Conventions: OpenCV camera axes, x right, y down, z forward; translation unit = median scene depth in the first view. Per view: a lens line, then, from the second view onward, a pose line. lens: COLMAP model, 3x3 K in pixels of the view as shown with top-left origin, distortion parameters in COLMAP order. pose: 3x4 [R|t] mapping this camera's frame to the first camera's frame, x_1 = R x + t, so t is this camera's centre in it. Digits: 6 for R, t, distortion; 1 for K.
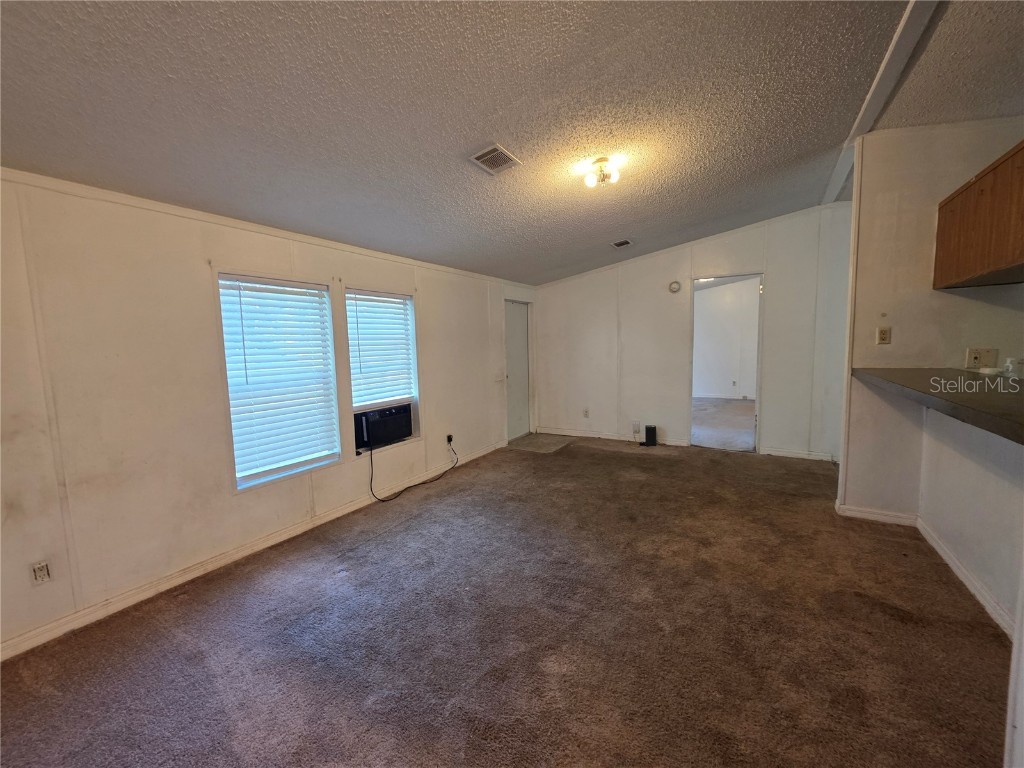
lens RADIAL K [[409.9, 0, 502.2], [0, 409.9, 389.2], [0, 0, 1]] dist [-0.009807, 0.001897]
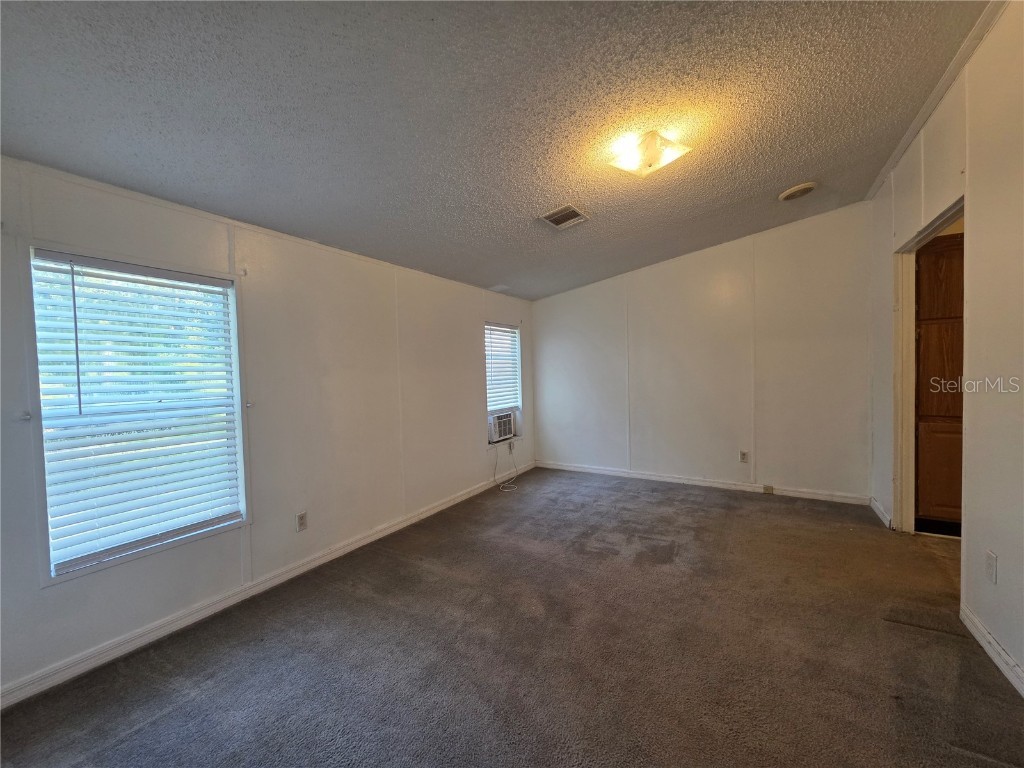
lens RADIAL K [[409.9, 0, 511.9], [0, 409.9, 379.5], [0, 0, 1]] dist [-0.009807, 0.001897]
pose [[0.999365, 0.034295, 0.009620, -0.297446], [-0.033636, 0.997517, -0.061867, 0.024287], [-0.011718, 0.061504, 0.998038, -0.333586]]
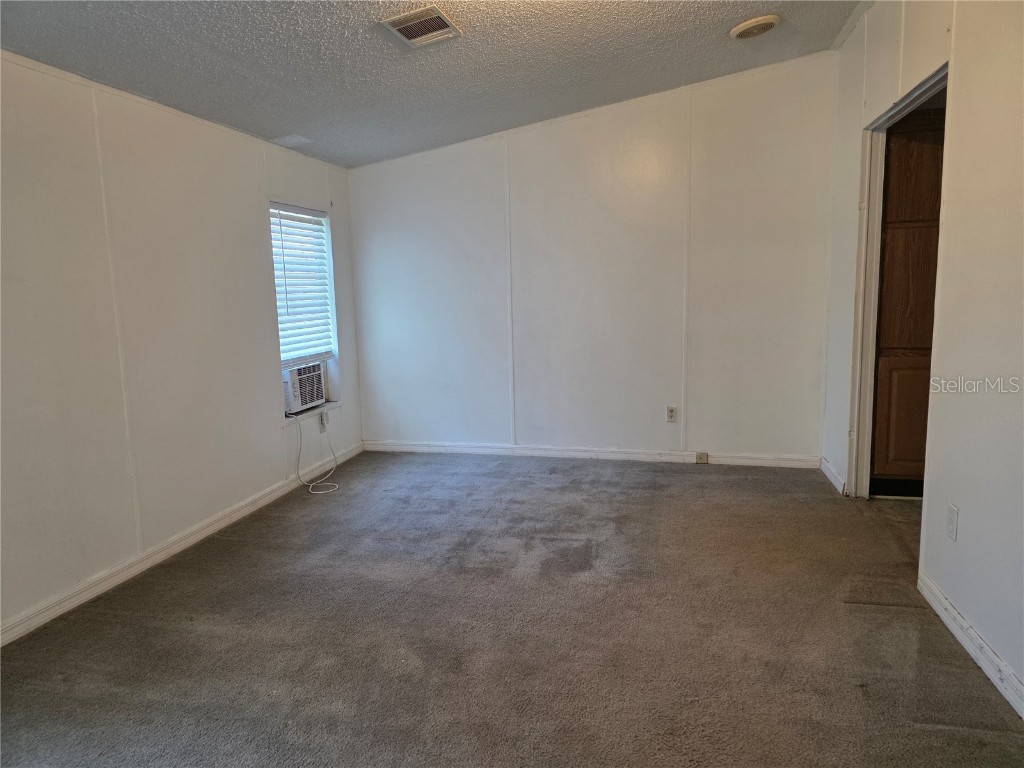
lens RADIAL K [[685.3, 0, 515.1], [0, 685.3, 375.1], [0, 0, 1]] dist [0.028311, -0.033506]
pose [[0.945220, -0.003827, 0.326412, -0.366448], [-0.006667, 0.999496, 0.031024, 0.031601], [-0.326367, -0.031501, 0.944718, -0.355237]]
